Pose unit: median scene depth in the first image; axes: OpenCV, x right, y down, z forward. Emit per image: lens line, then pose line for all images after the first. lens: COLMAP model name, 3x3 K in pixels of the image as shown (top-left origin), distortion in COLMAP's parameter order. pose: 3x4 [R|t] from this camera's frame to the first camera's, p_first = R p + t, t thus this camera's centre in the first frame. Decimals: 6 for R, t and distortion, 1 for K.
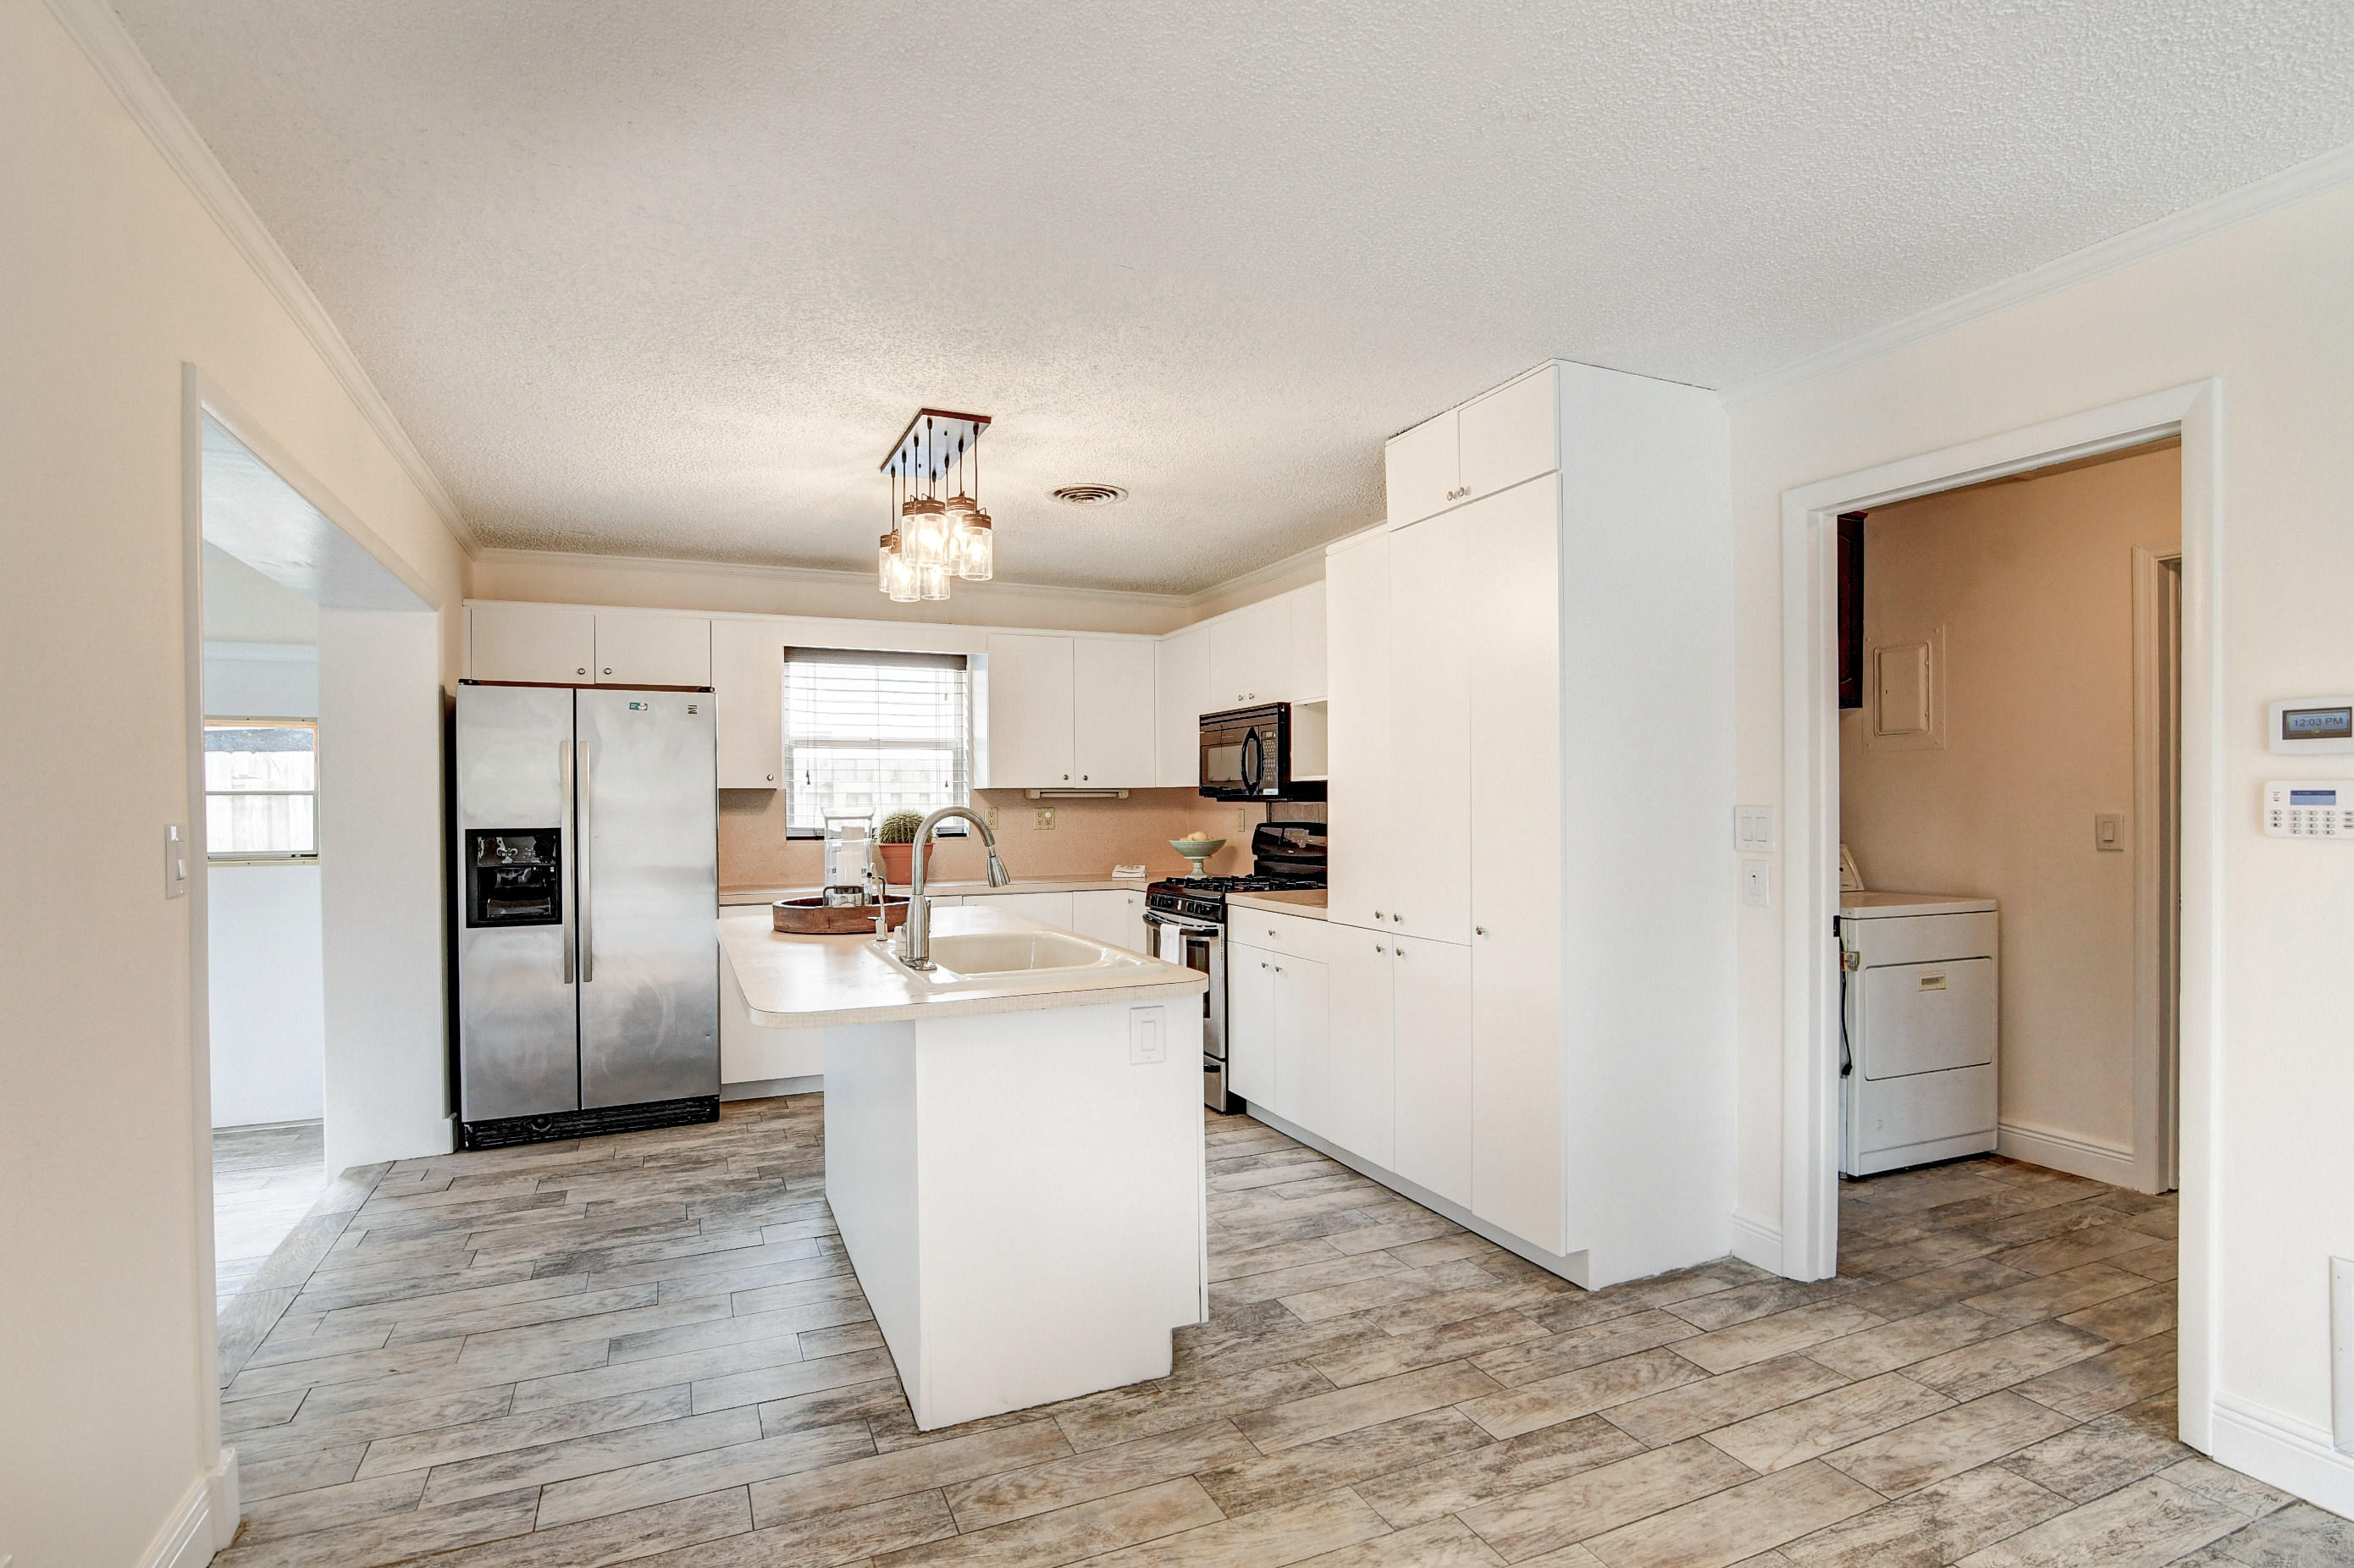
lens RADIAL K [[1151.8, 0, 1167.0], [0, 1151.8, 808.3], [0, 0, 1]] dist [-0.032819, 0.012567]
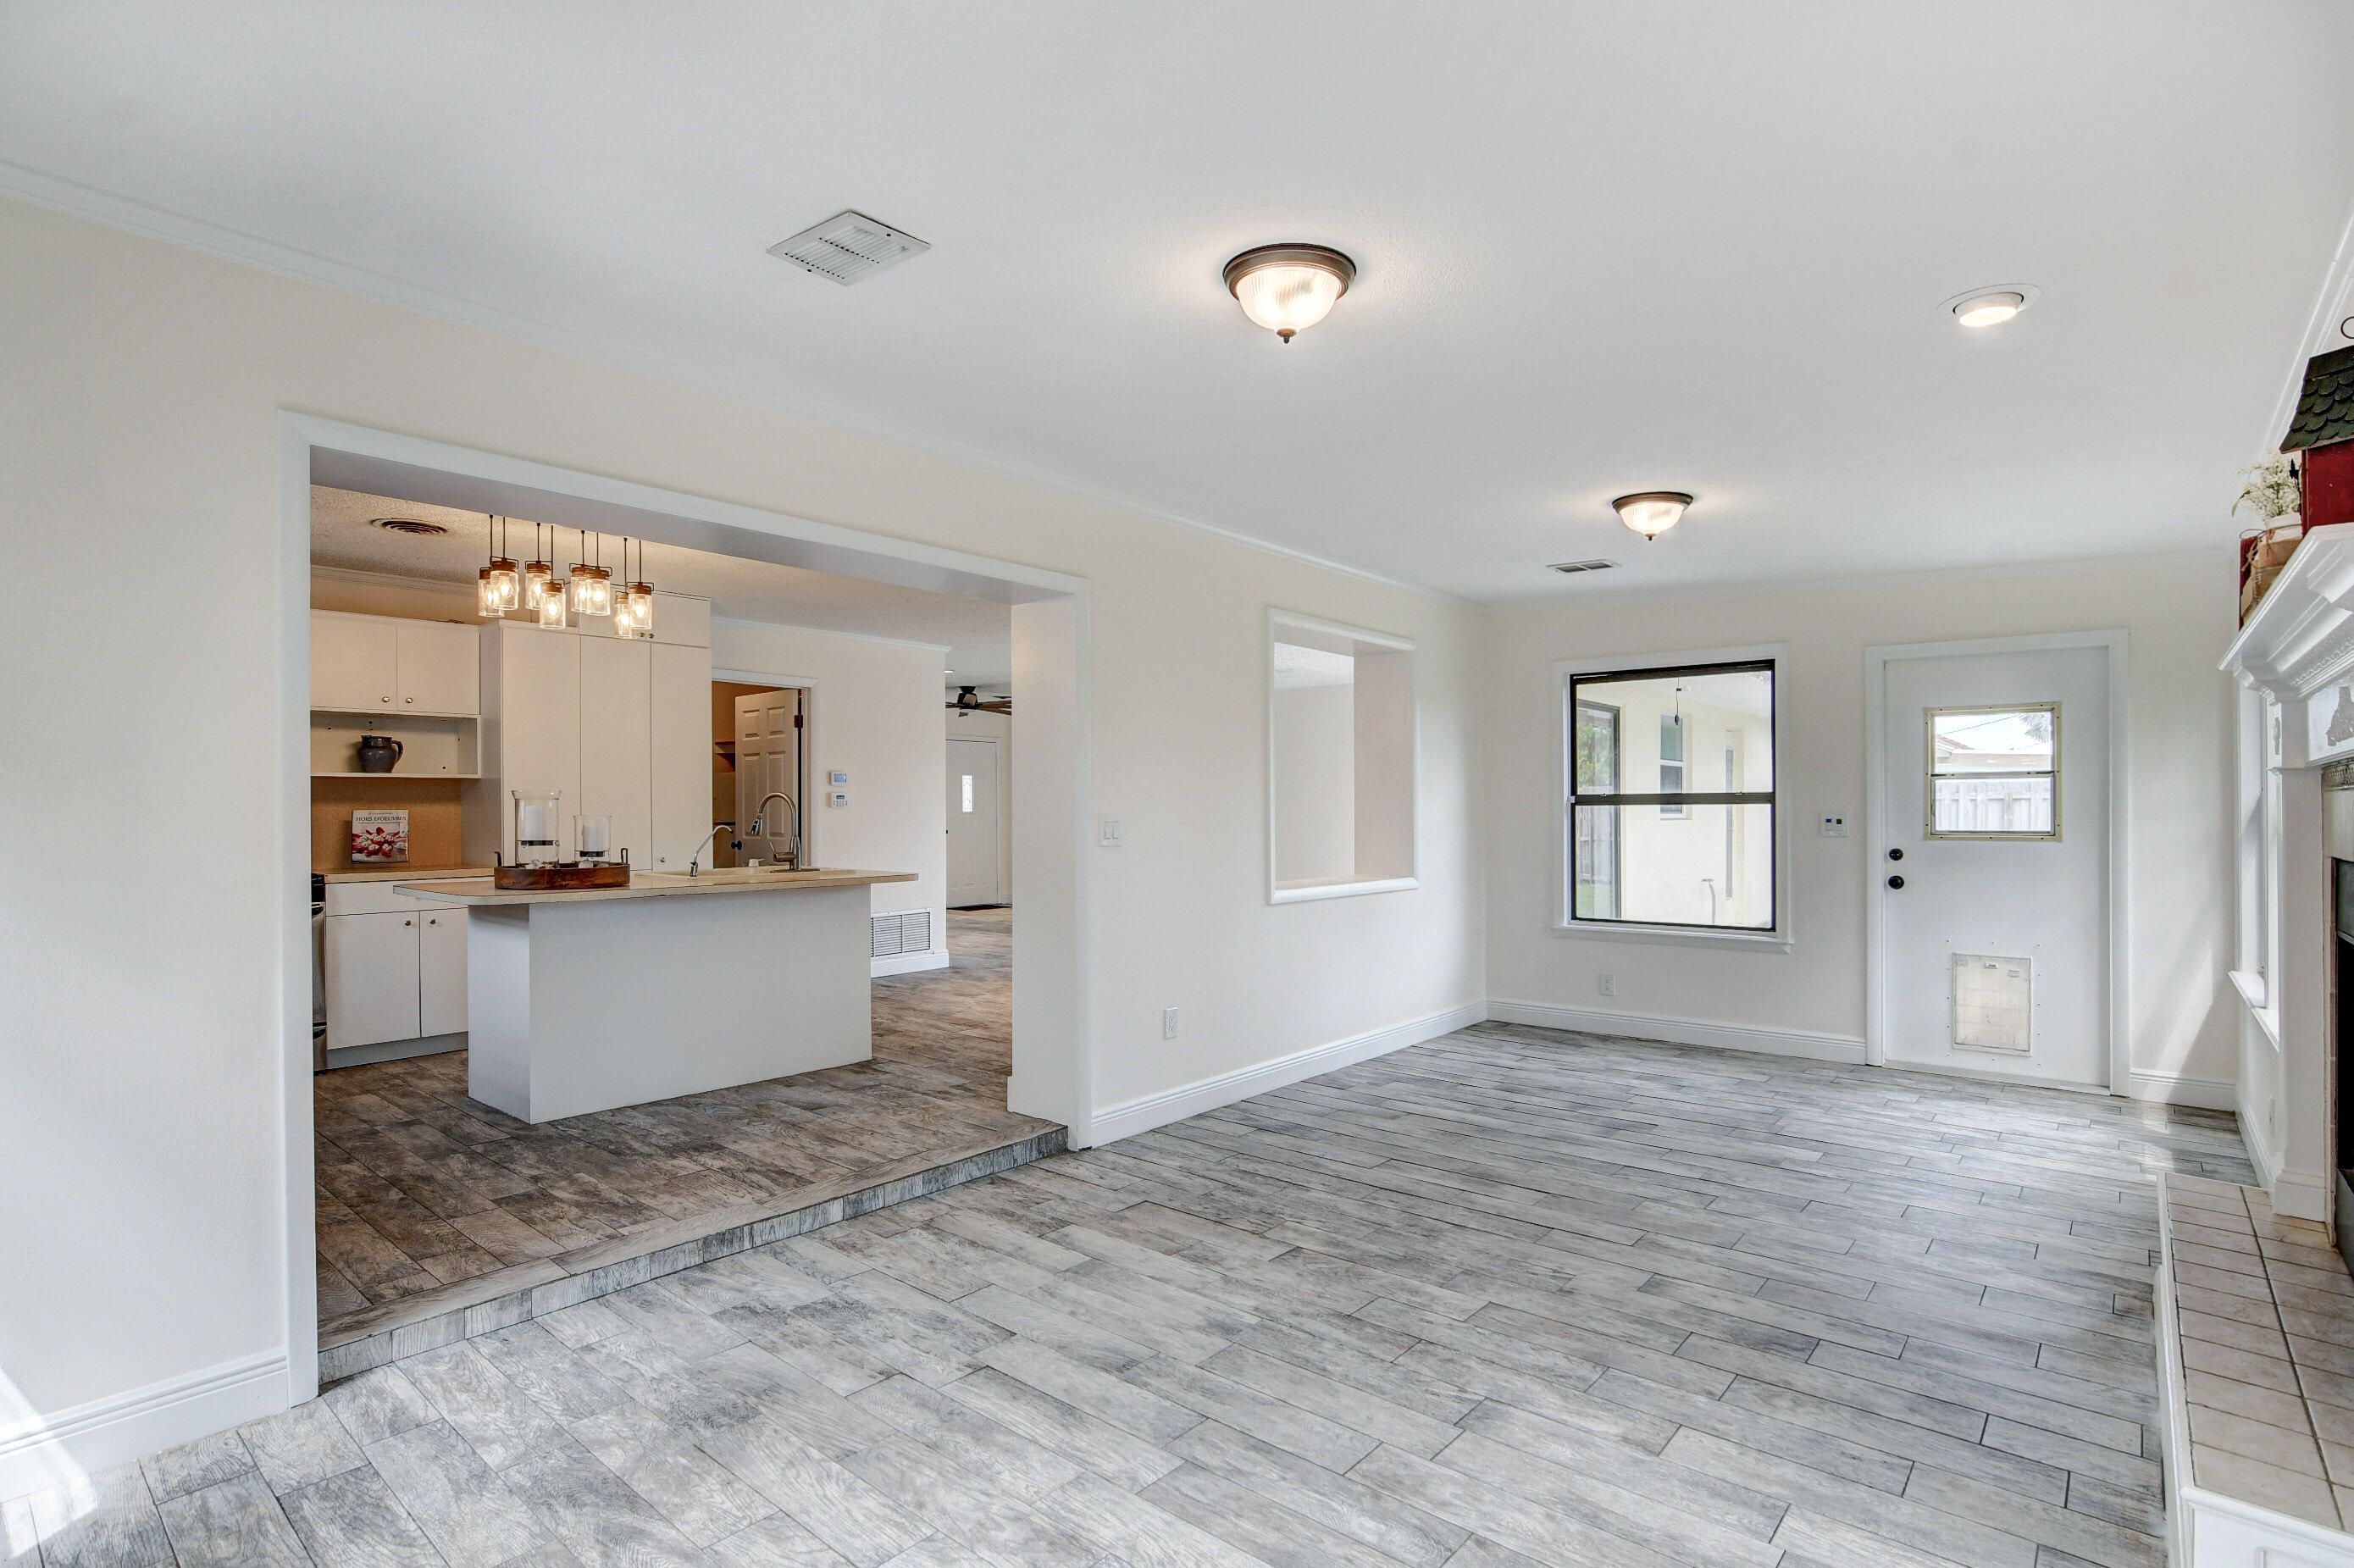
lens RADIAL K [[1151.9, 0, 1167.0], [0, 1151.9, 808.3], [0, 0, 1]] dist [-0.032819, 0.012567]
pose [[-0.434148, 0.008922, 0.900797, -1.691365], [0.014249, 0.999894, -0.003036, 0.031813], [-0.900729, 0.011518, -0.434229, 0.958775]]
